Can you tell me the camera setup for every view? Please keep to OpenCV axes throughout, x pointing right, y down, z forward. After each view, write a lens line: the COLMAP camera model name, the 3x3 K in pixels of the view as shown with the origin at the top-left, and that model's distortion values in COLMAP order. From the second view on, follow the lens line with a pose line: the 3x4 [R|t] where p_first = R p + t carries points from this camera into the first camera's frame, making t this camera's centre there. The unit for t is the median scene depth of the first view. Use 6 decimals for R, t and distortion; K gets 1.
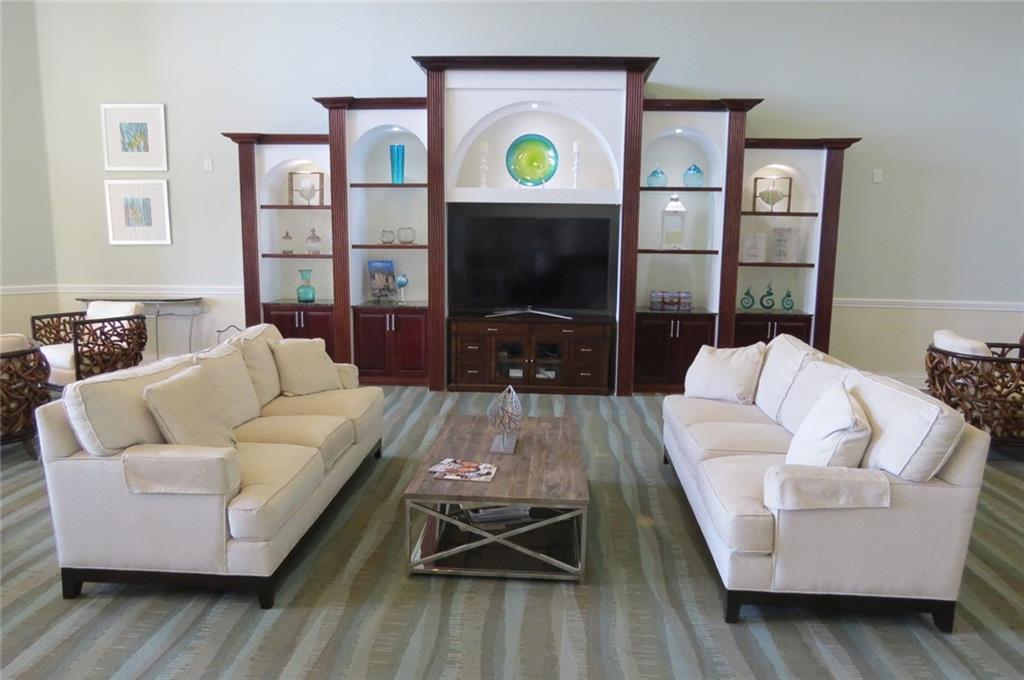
lens RADIAL K [[740.5, 0, 512.7], [0, 740.5, 333.9], [0, 0, 1]] dist [-0.017175, 0.003588]
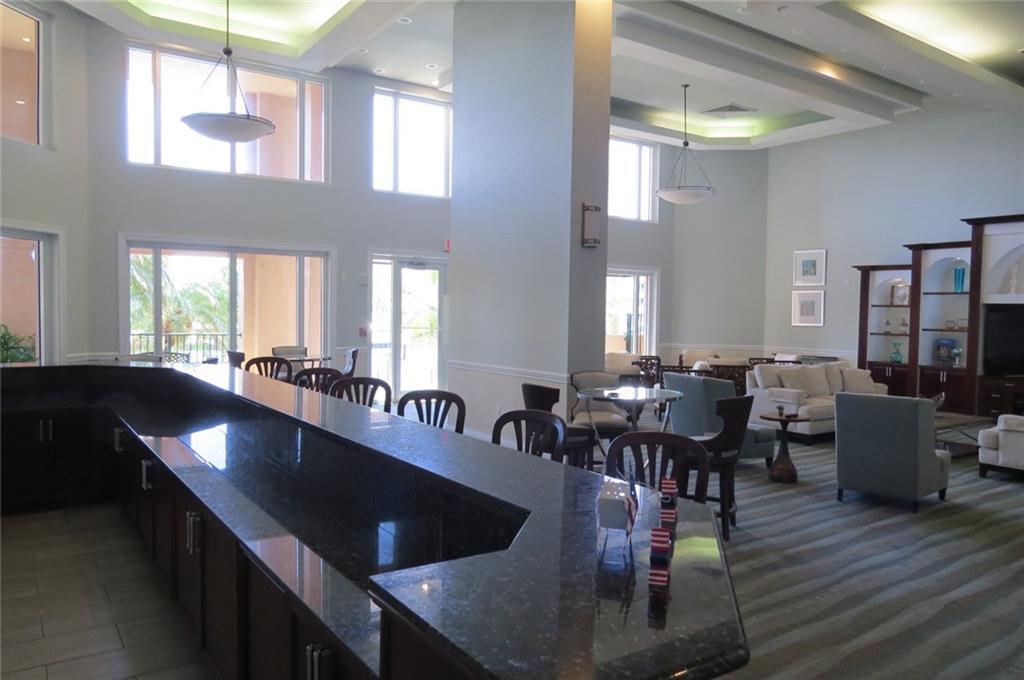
lens RADIAL K [[740.5, 0, 513.5], [0, 740.5, 335.9], [0, 0, 1]] dist [-0.017175, 0.003588]
pose [[0.623507, 0.029832, -0.781249, 0.507064], [-0.122151, 0.990717, -0.059656, 0.107950], [0.772217, 0.132626, 0.621363, -0.744463]]
